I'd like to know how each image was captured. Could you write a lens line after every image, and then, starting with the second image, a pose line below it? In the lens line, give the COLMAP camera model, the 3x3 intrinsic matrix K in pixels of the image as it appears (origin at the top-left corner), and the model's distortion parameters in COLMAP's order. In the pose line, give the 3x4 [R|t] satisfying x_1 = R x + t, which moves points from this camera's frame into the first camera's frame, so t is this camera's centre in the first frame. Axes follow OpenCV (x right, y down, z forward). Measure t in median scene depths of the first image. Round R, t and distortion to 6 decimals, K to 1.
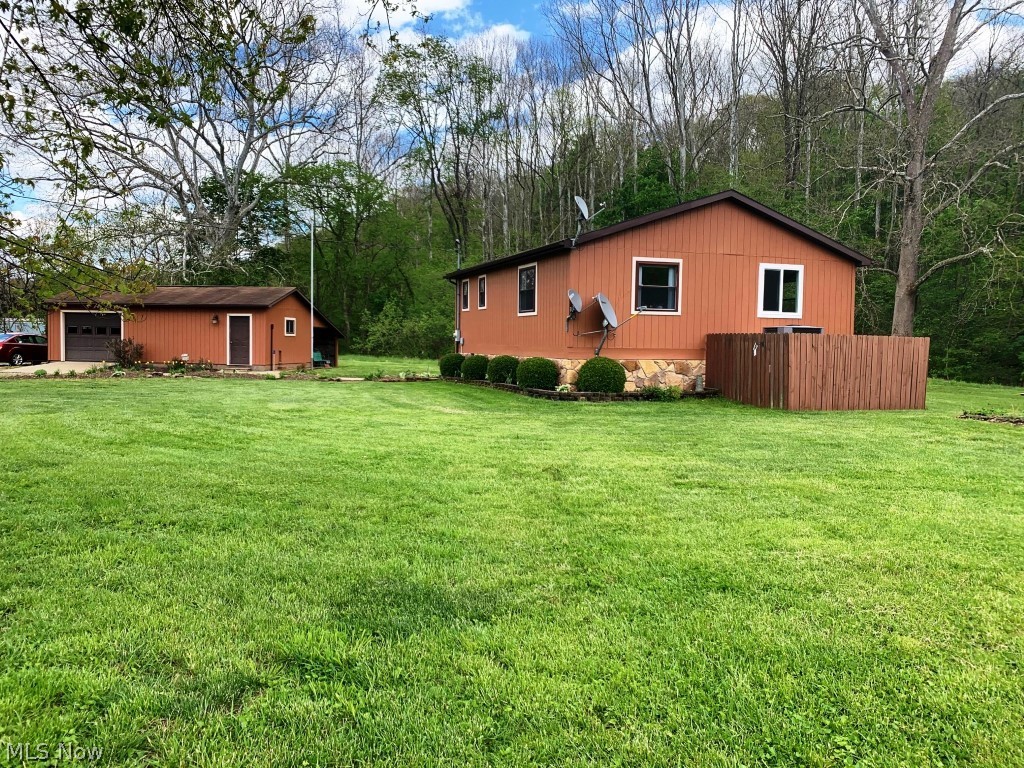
lens RADIAL K [[777.9, 0, 514.3], [0, 777.9, 382.7], [0, 0, 1]] dist [0.018507, -0.004223]
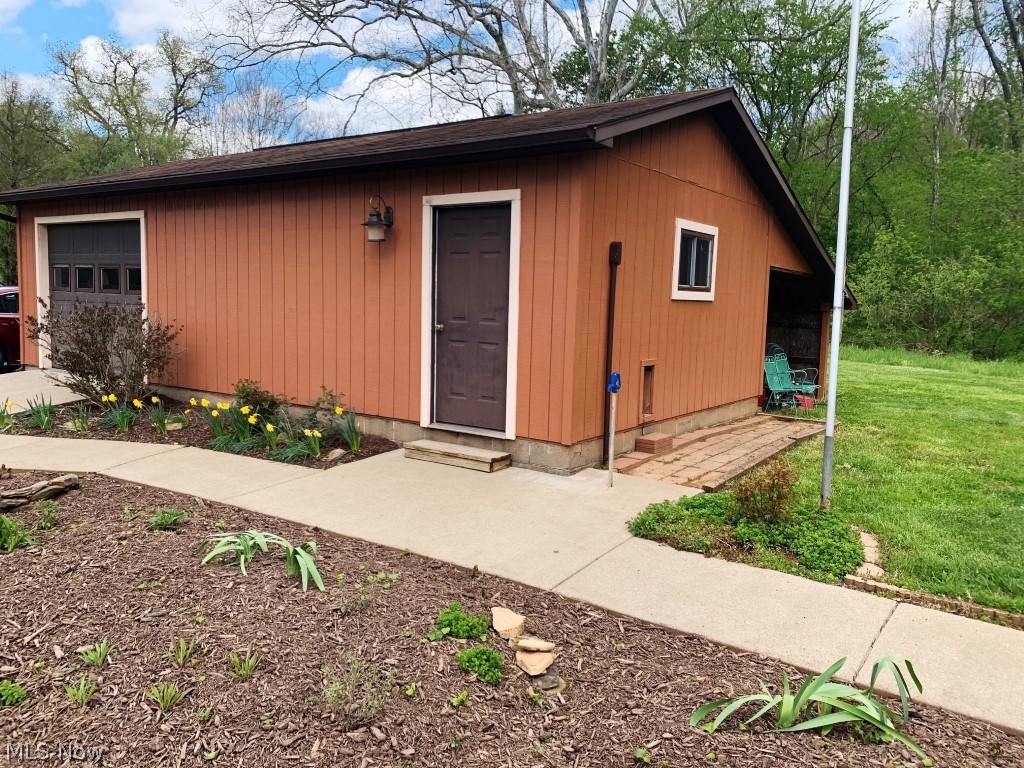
lens RADIAL K [[777.9, 0, 514.2], [0, 777.9, 382.4], [0, 0, 1]] dist [0.018507, -0.004223]
pose [[0.884524, 0.052523, -0.463528, -0.236722], [-0.031442, 0.998094, 0.053095, -0.047834], [0.465434, -0.032389, 0.884490, 0.803630]]
